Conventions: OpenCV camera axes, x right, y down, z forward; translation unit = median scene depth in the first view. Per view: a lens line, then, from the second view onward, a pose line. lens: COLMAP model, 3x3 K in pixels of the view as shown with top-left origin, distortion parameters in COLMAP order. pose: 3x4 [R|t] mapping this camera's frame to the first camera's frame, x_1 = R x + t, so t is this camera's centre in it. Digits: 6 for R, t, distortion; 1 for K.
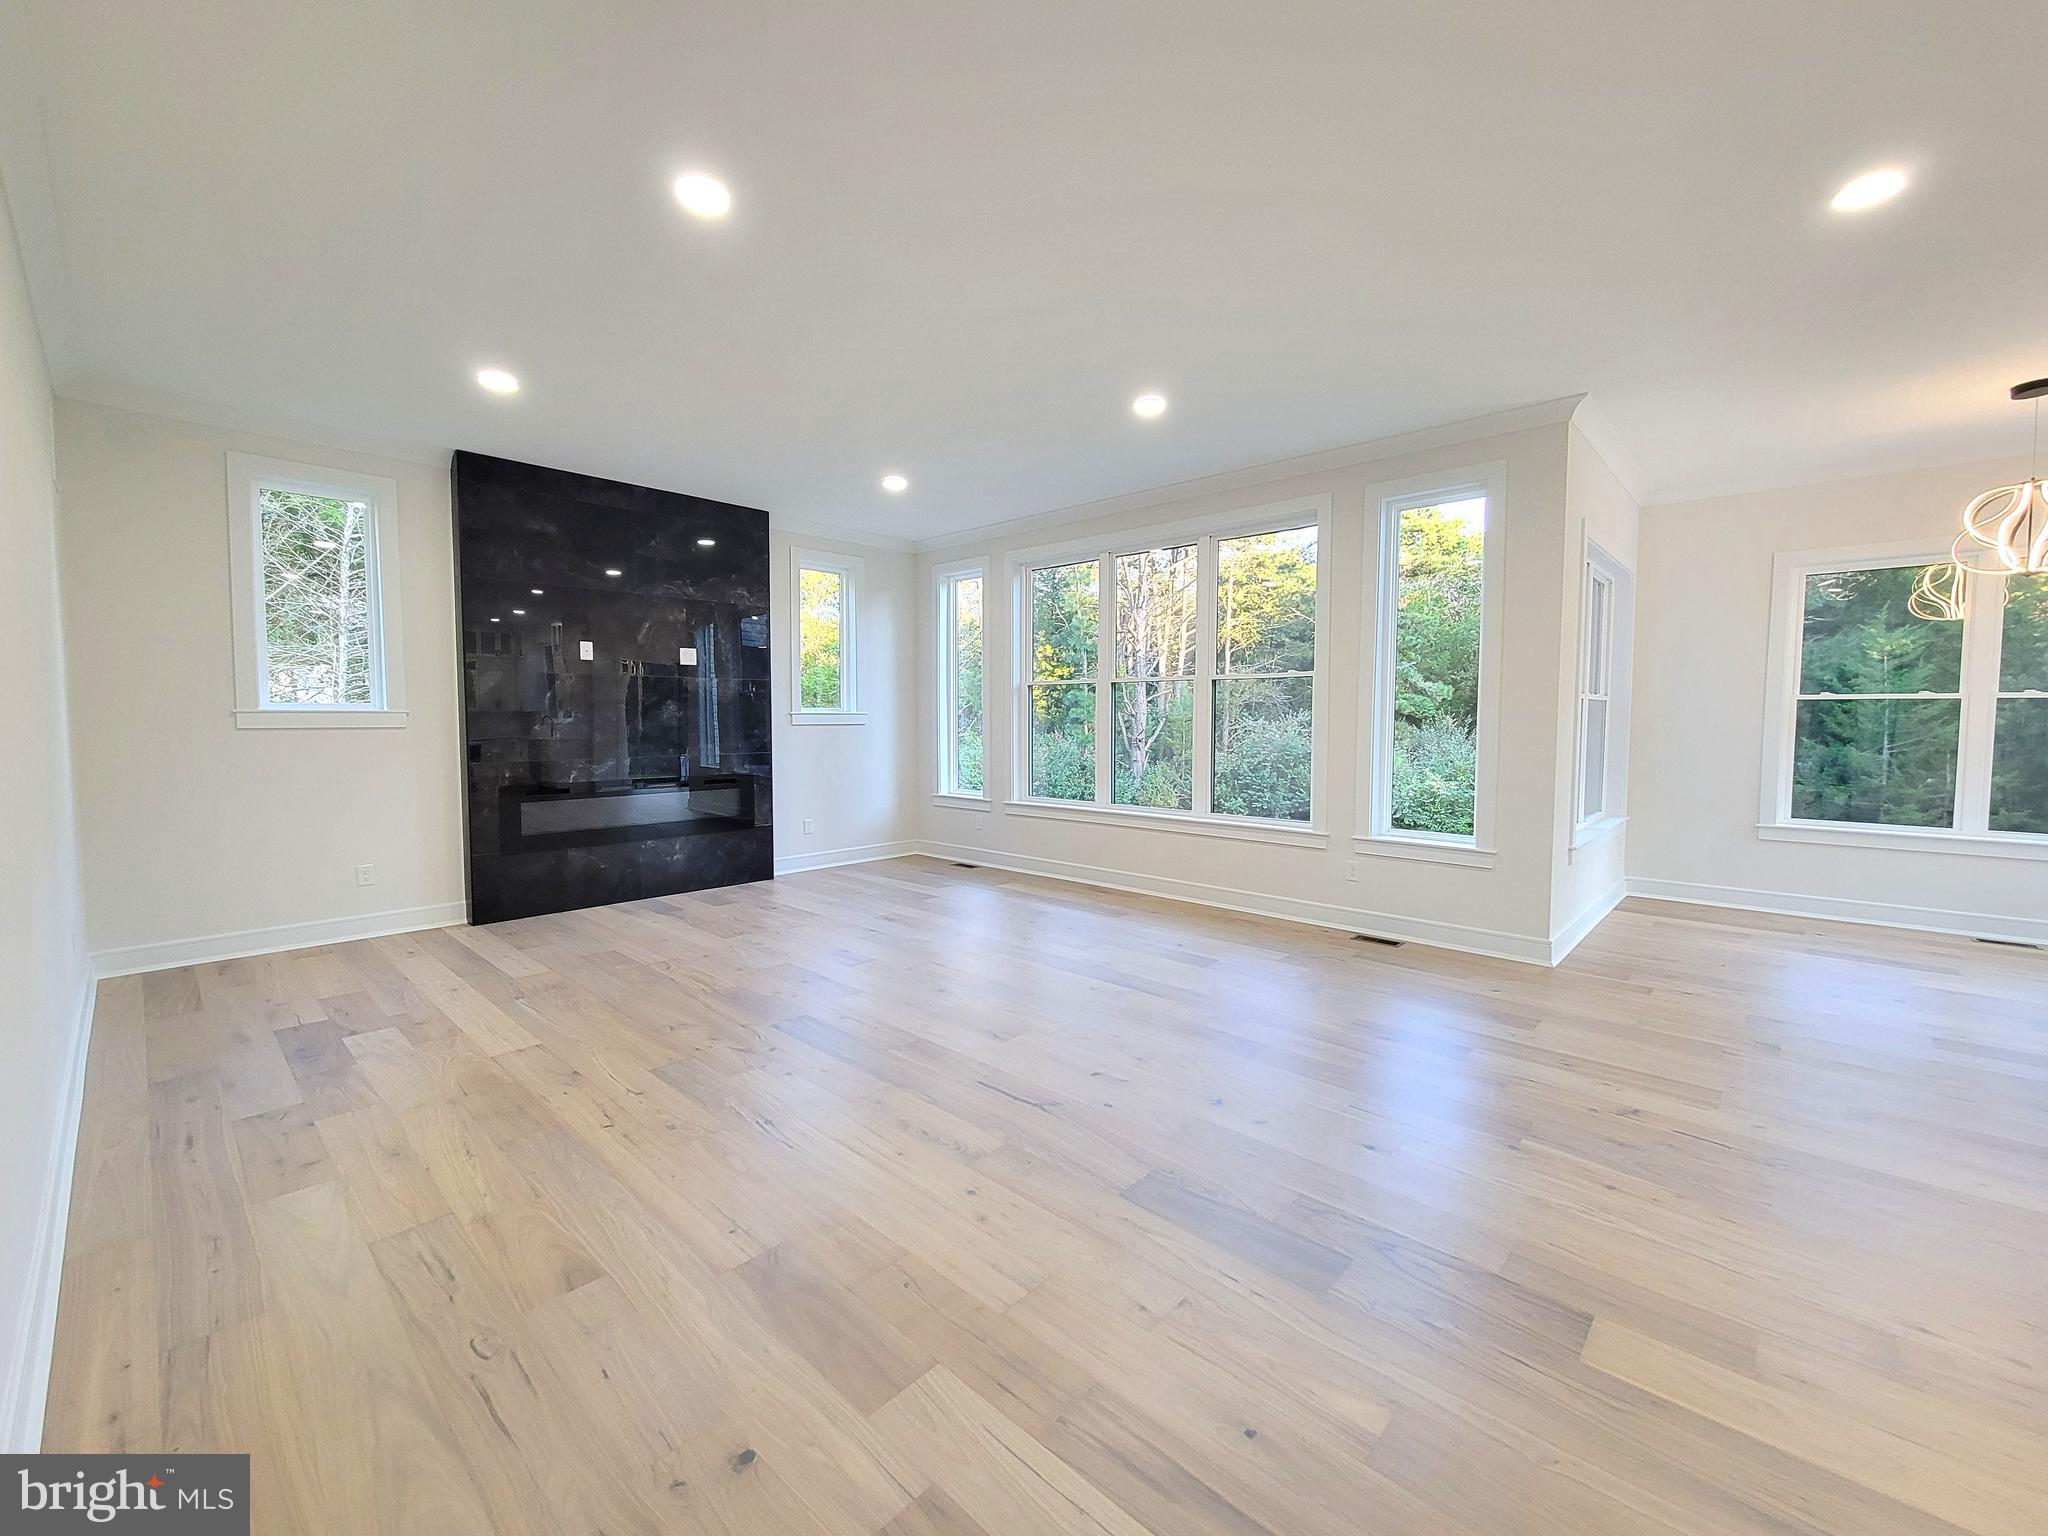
lens RADIAL K [[839.2, 0, 1013.2], [0, 839.2, 764.5], [0, 0, 1]] dist [0.000046, 0.000016]
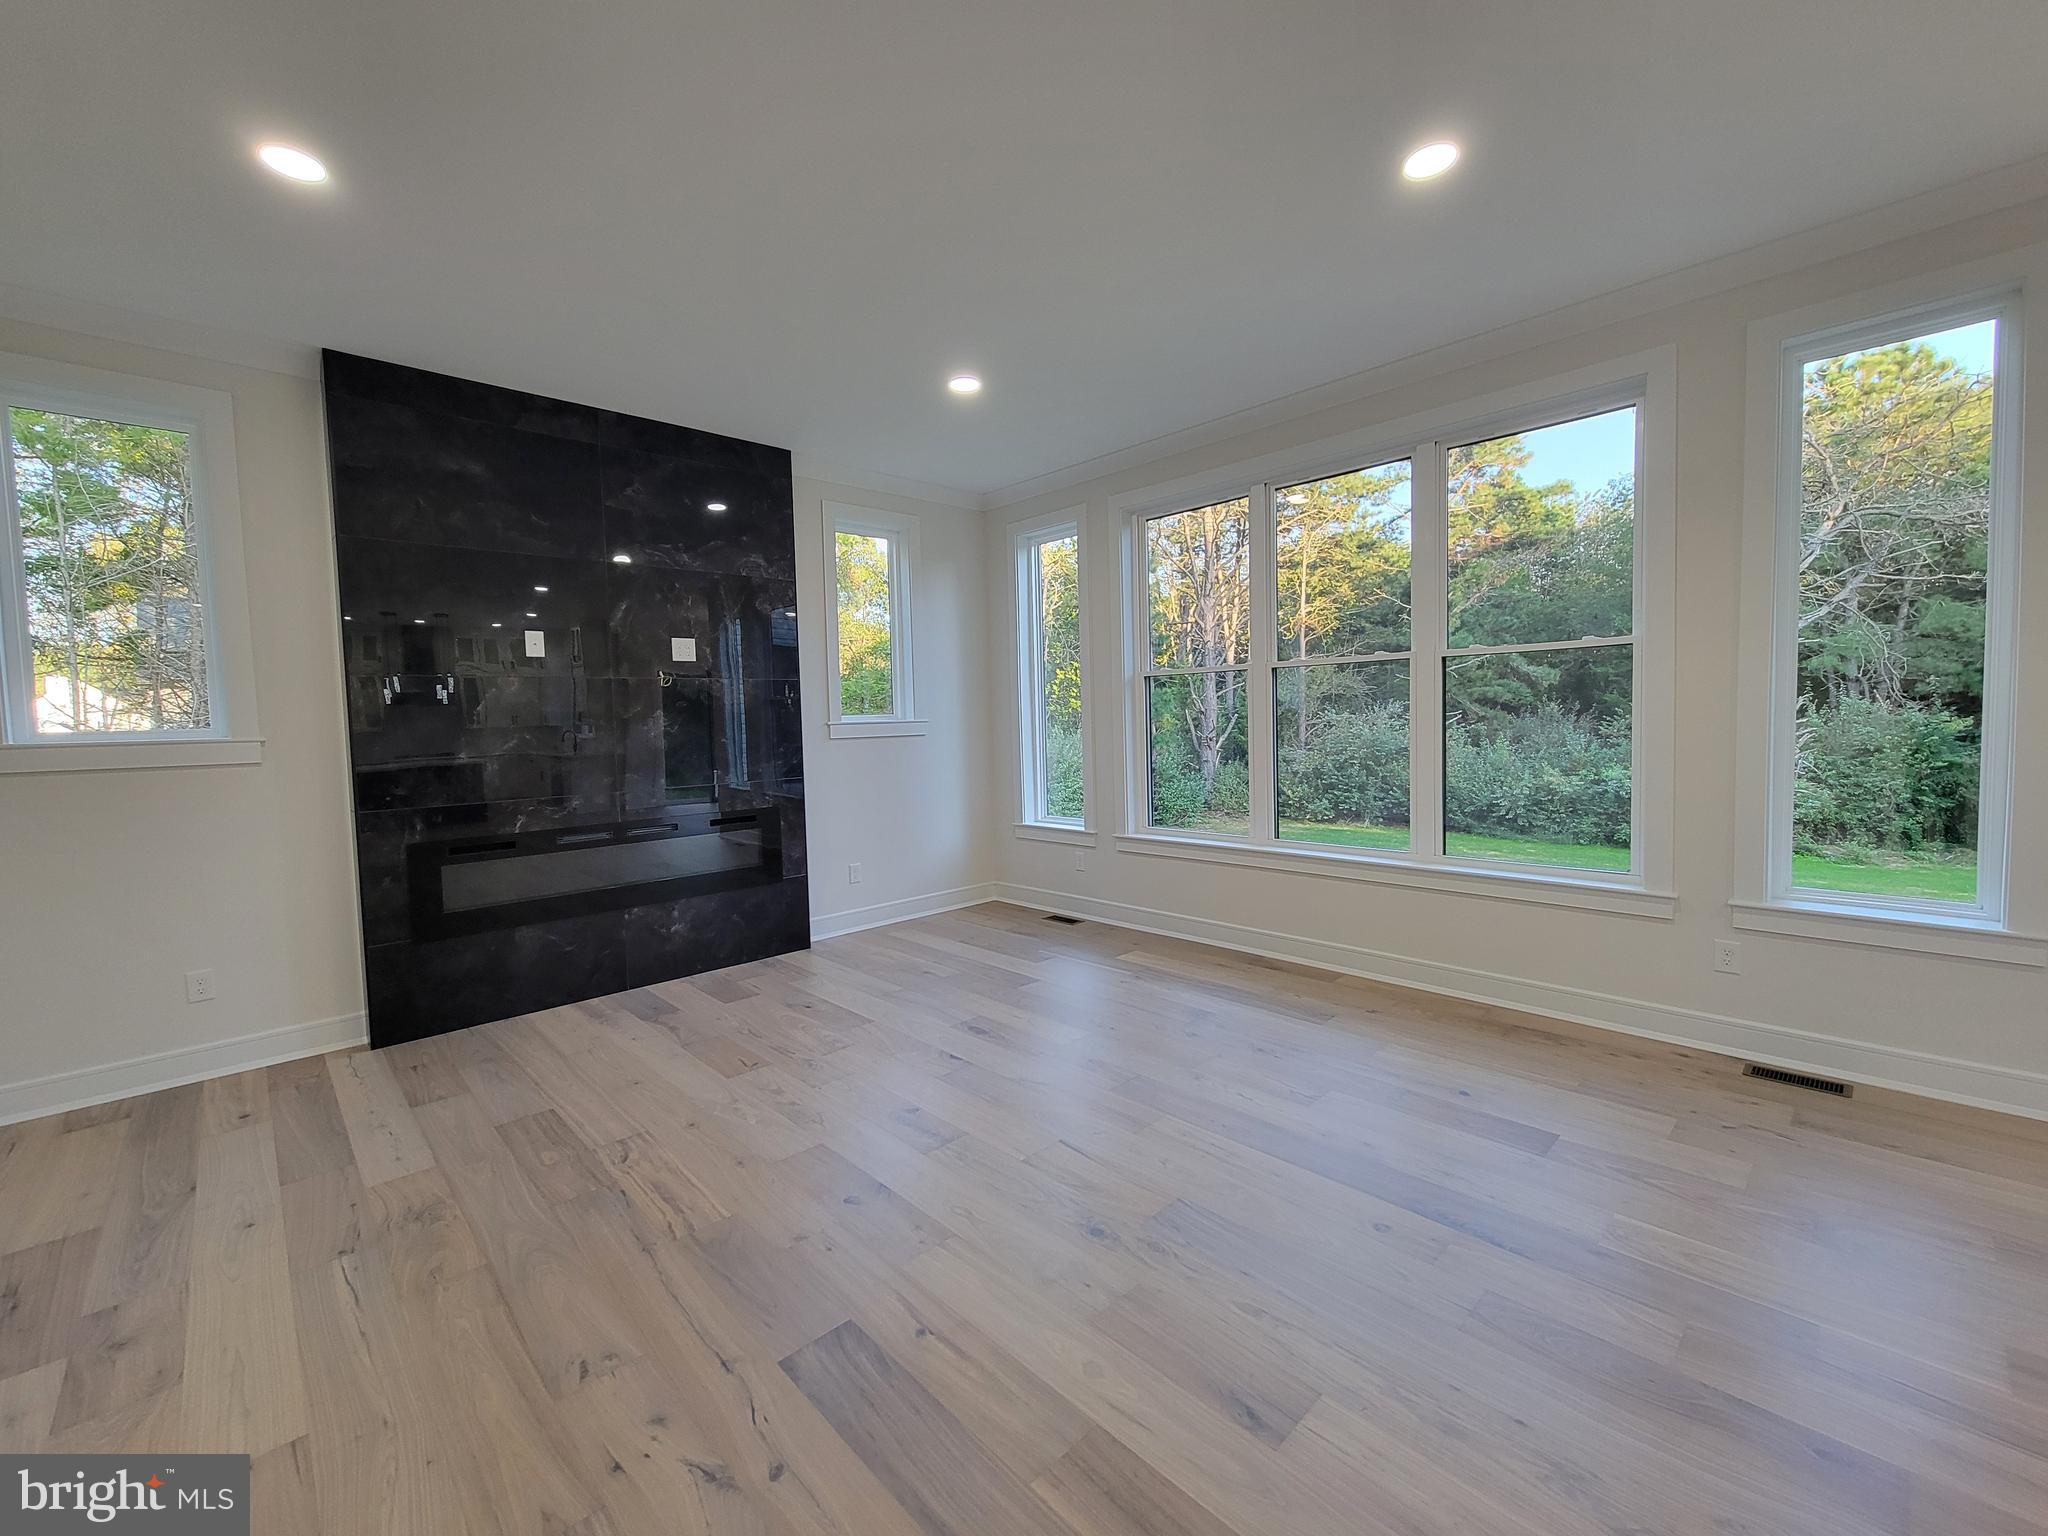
lens RADIAL K [[833.5, 0, 1005.2], [0, 833.5, 767.3], [0, 0, 1]] dist [0.000961, -0.000062]
pose [[0.997506, -0.024959, -0.066021, -0.055579], [0.025134, 0.999682, 0.001817, -0.018288], [0.065955, -0.003472, 0.997817, 0.251624]]
